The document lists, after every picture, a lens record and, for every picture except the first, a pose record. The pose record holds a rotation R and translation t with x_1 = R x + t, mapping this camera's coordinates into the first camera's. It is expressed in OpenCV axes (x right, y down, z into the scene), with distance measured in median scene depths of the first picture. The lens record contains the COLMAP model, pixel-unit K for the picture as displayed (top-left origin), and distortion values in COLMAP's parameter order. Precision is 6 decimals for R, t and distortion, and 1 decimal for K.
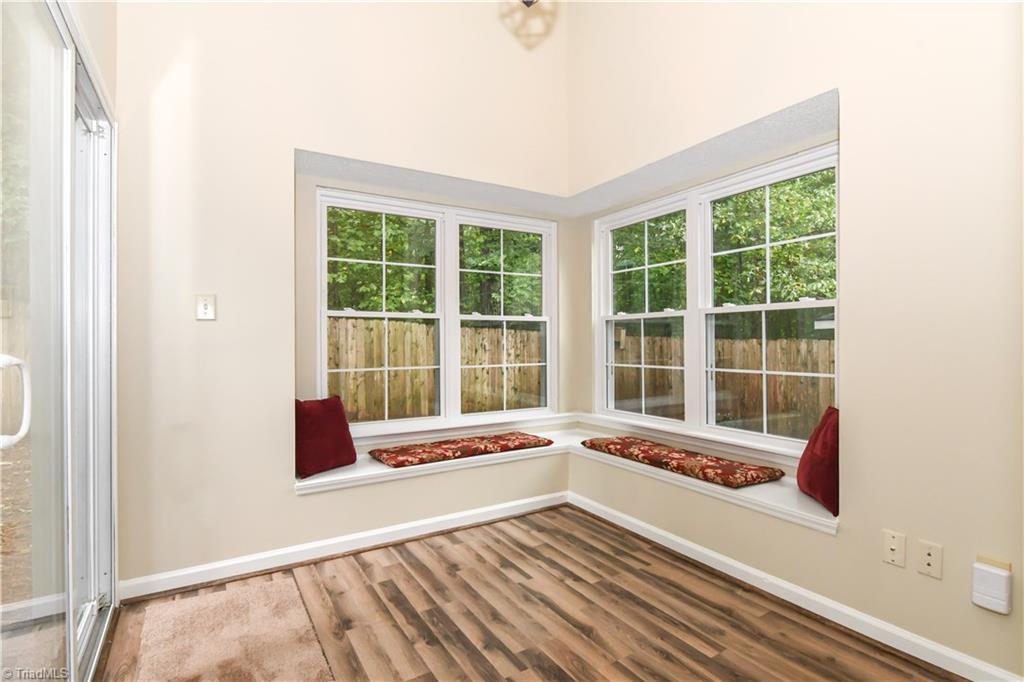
lens RADIAL K [[505.2, 0, 518.2], [0, 505.2, 344.9], [0, 0, 1]] dist [-0.001834, -0.011663]
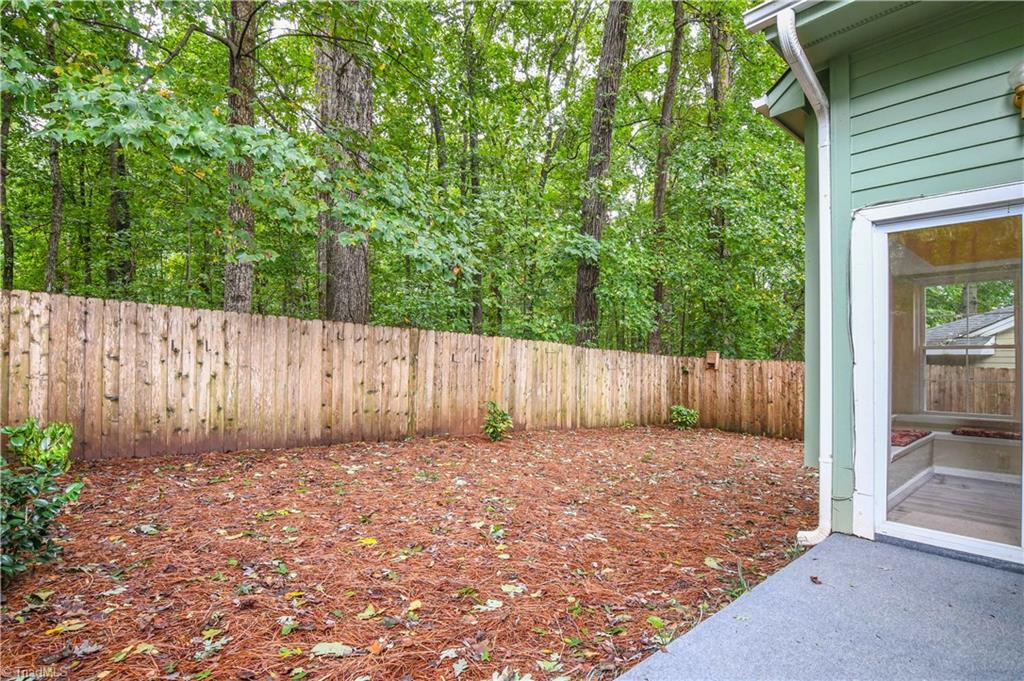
lens RADIAL K [[505.2, 0, 518.2], [0, 505.2, 344.4], [0, 0, 1]] dist [-0.001834, -0.011663]
pose [[0.986312, 0.020203, 0.163648, -1.572031], [-0.013490, 0.999025, -0.042031, 0.017797], [-0.164338, 0.039249, 0.985623, -0.291751]]
